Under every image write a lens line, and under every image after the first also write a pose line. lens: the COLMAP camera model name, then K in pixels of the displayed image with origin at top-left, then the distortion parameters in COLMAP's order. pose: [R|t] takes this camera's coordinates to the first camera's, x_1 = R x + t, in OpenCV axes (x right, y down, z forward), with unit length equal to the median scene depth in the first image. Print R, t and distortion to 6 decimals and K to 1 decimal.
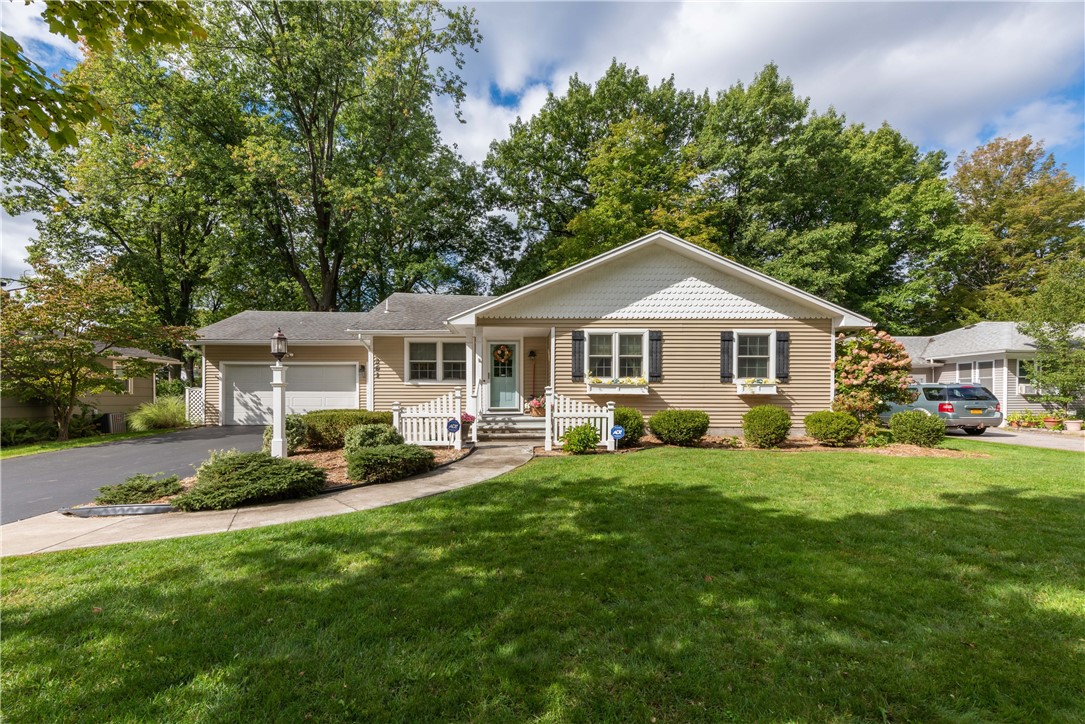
lens RADIAL K [[428.4, 0, 580.1], [0, 428.4, 391.4], [0, 0, 1]] dist [-0.000406, -0.000115]
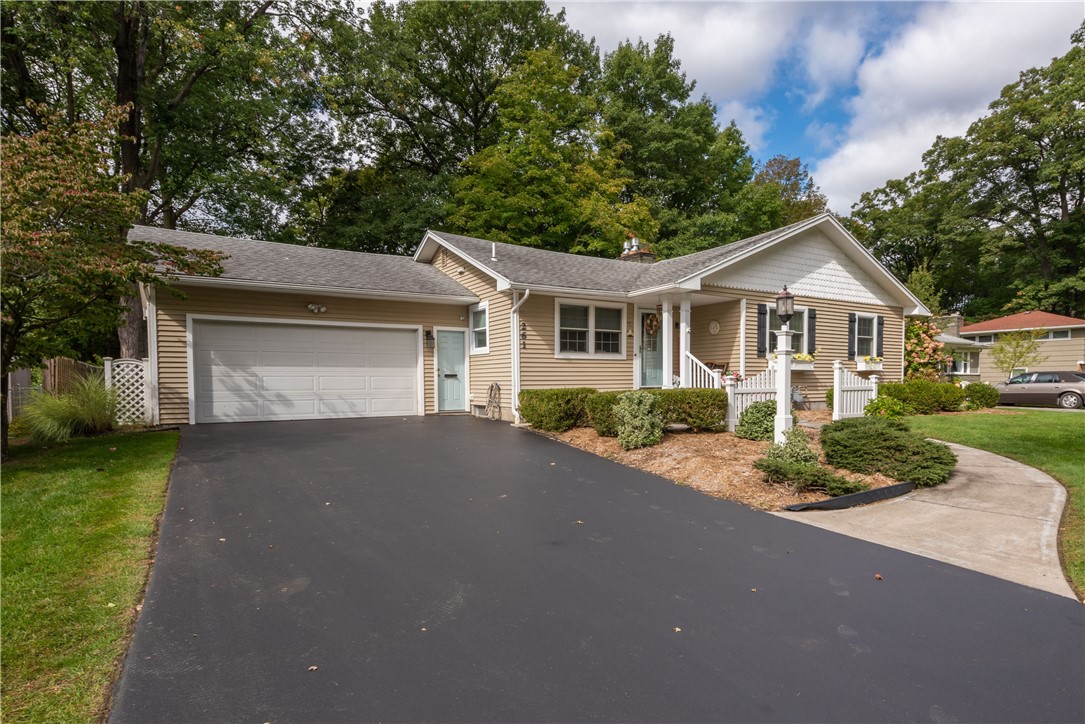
lens RADIAL K [[522.9, 0, 540.7], [0, 522.9, 390.9], [0, 0, 1]] dist [0.002216, 0.000059]
pose [[0.868375, -0.018119, 0.495577, -1.026527], [0.003192, 0.999516, 0.030952, 0.015906], [-0.495898, -0.025296, 0.868012, 0.219166]]
